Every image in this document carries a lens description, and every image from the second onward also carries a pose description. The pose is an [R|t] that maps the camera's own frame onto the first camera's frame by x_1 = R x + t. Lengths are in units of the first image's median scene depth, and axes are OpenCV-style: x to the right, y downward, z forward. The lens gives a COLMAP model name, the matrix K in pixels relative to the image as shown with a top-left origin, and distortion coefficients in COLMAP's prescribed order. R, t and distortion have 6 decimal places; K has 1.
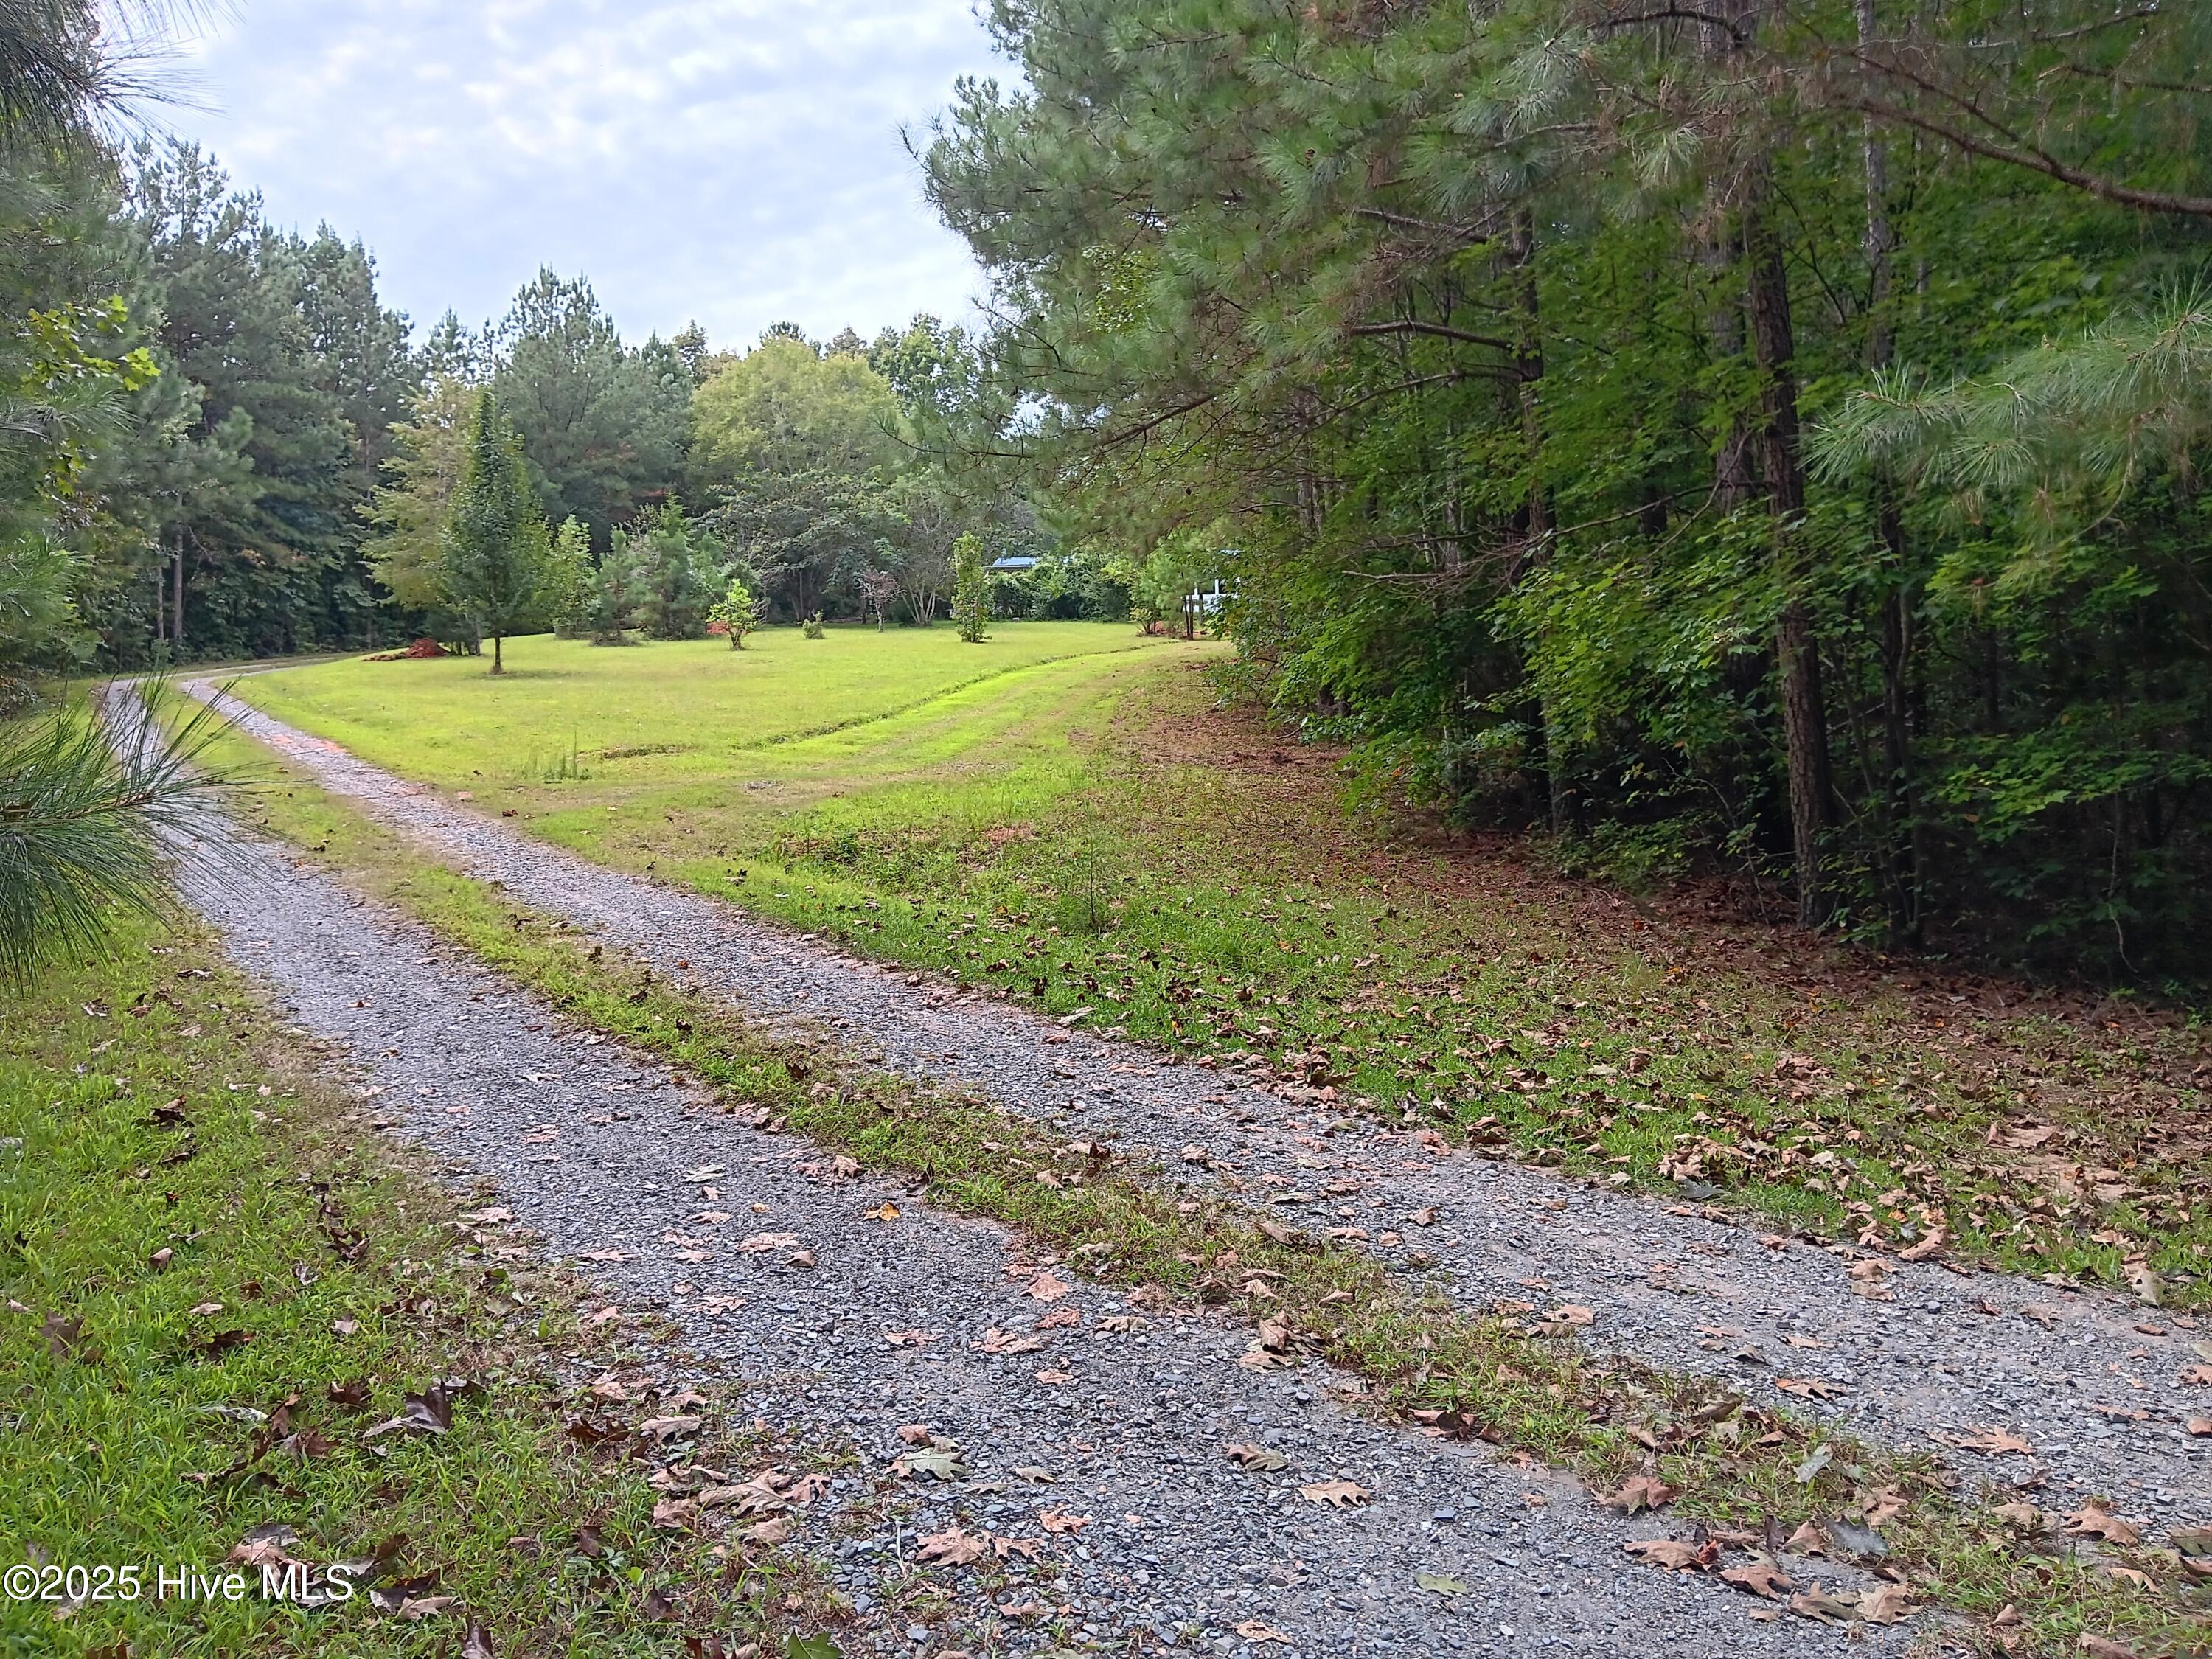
lens RADIAL K [[1696.2, 0, 1106.0], [0, 1696.2, 829.5], [0, 0, 1]] dist [0.139357, -0.415881]
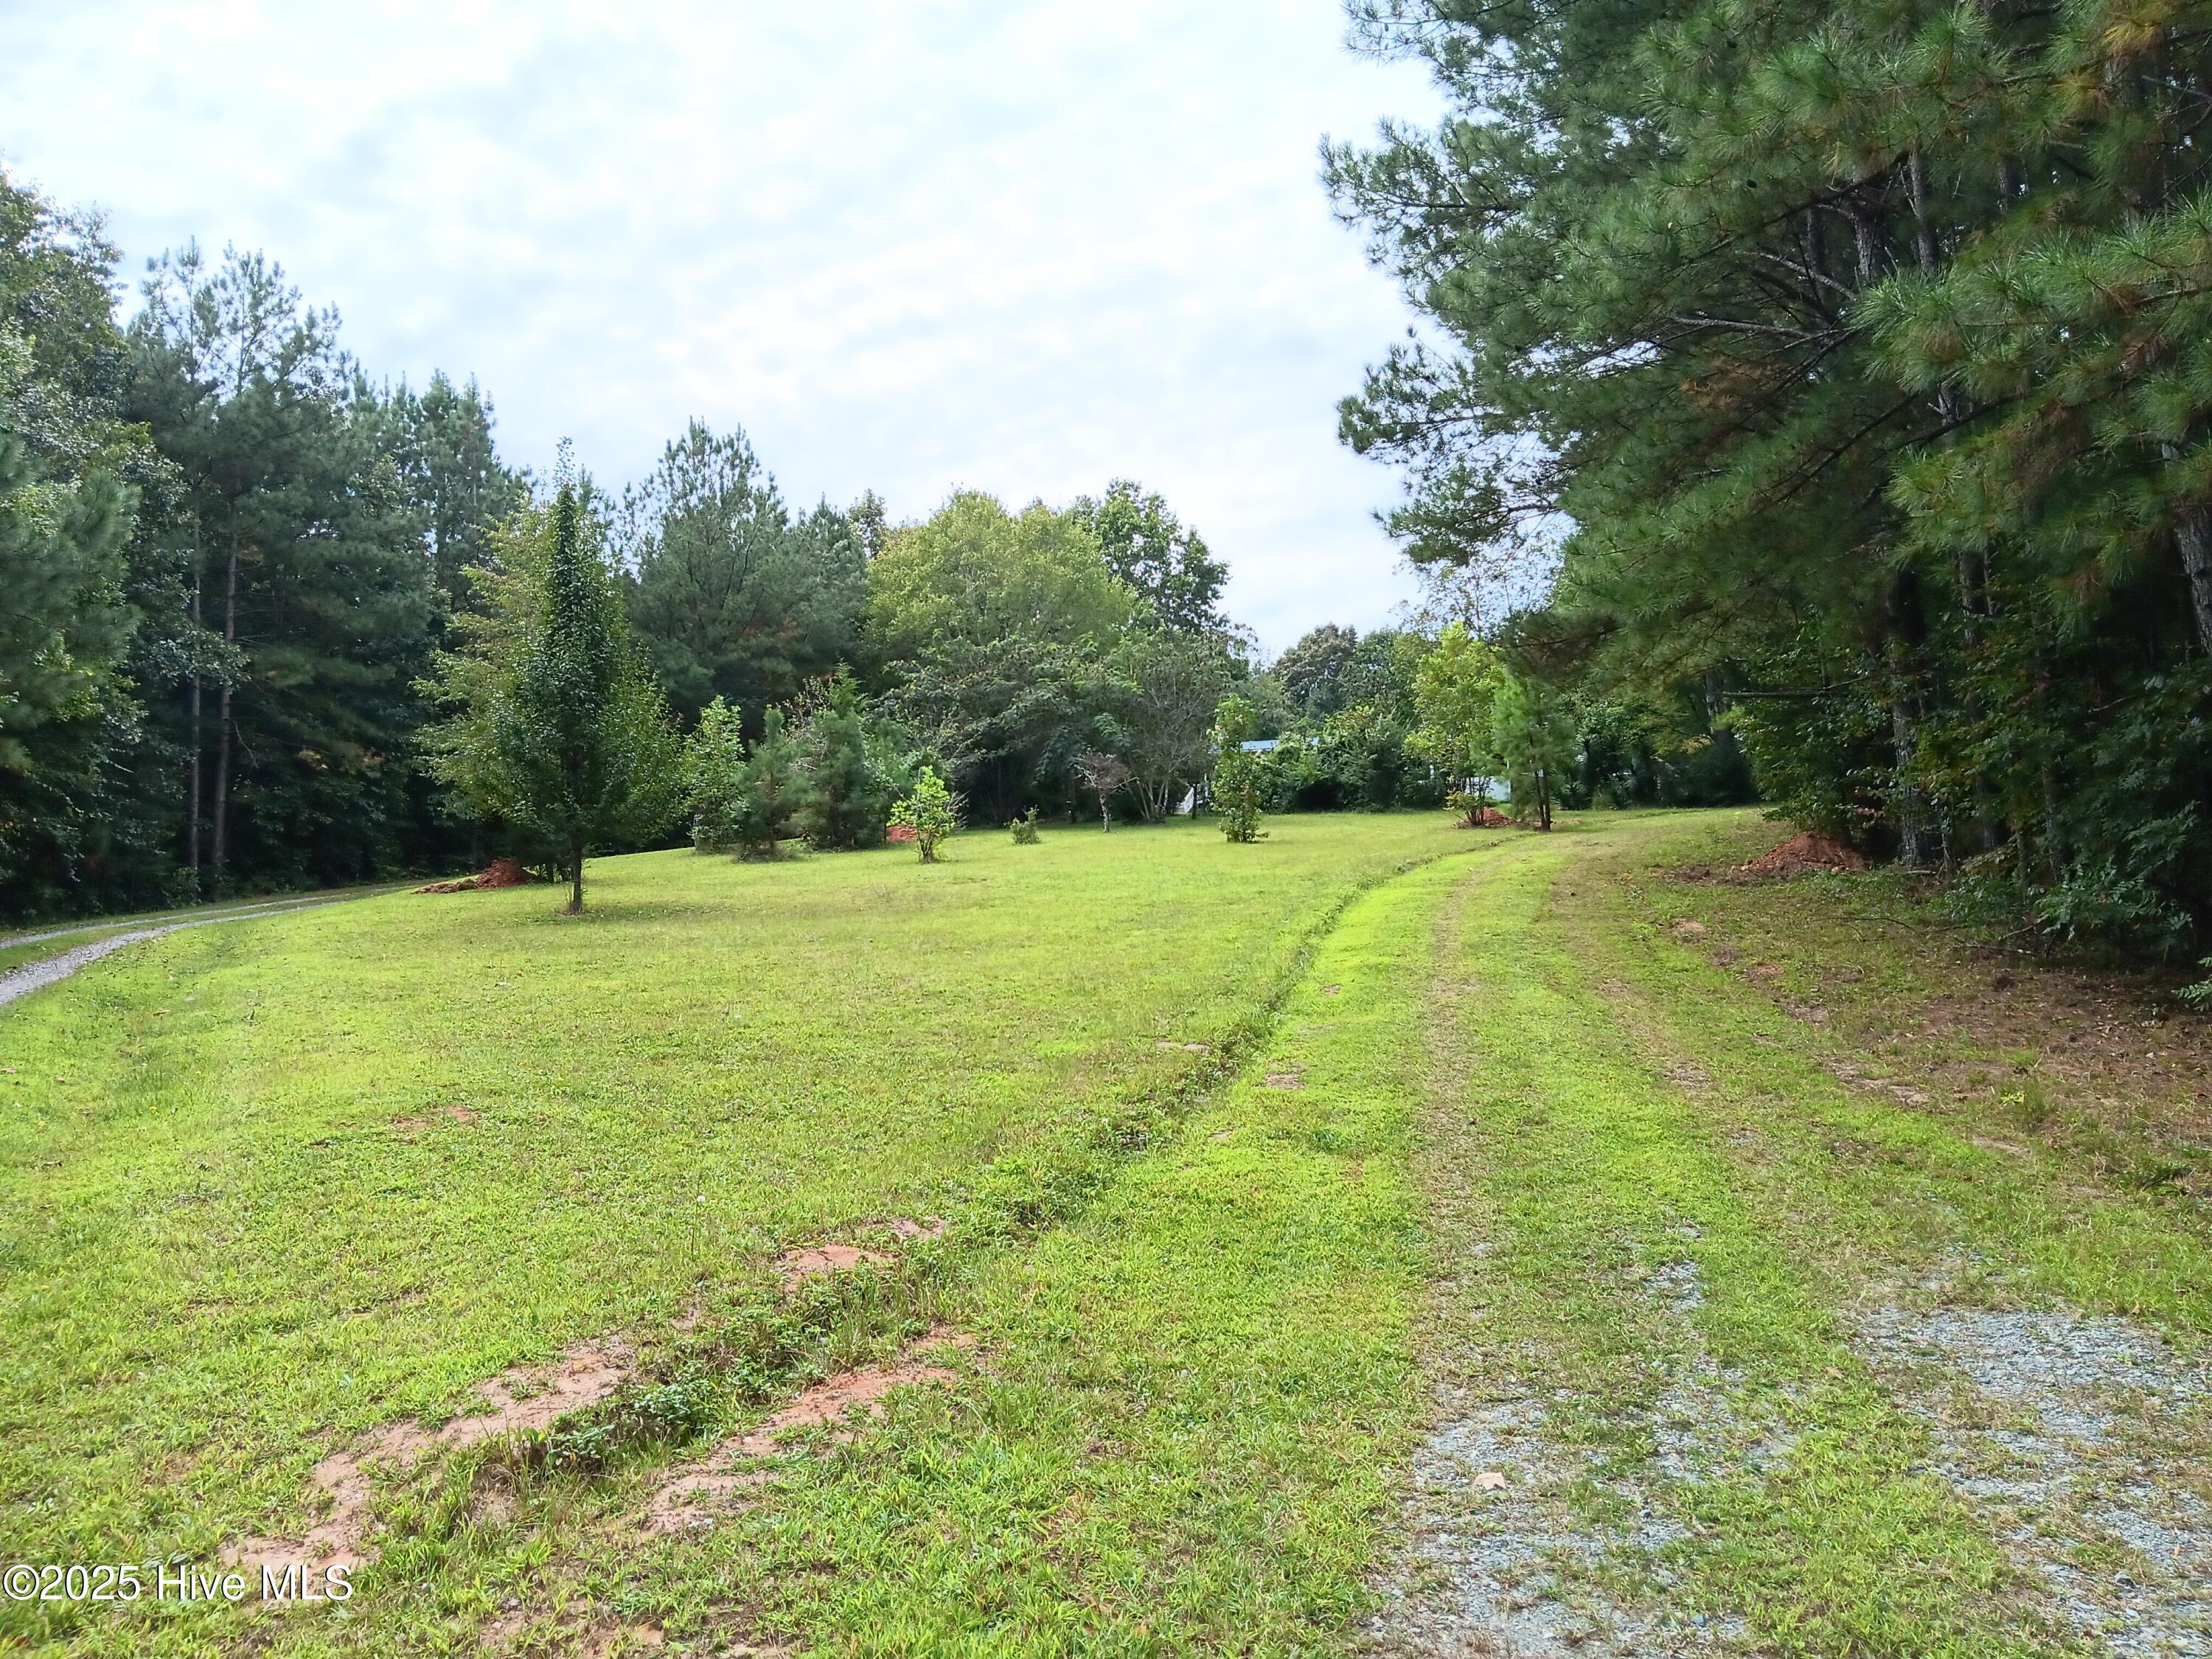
lens RADIAL K [[1696.2, 0, 1106.0], [0, 1696.2, 829.5], [0, 0, 1]] dist [0.139357, -0.415881]
pose [[0.995096, -0.027068, -0.095134, -0.062145], [0.015901, 0.993095, -0.116229, -0.029326], [0.097624, 0.114146, 0.988656, 0.252284]]
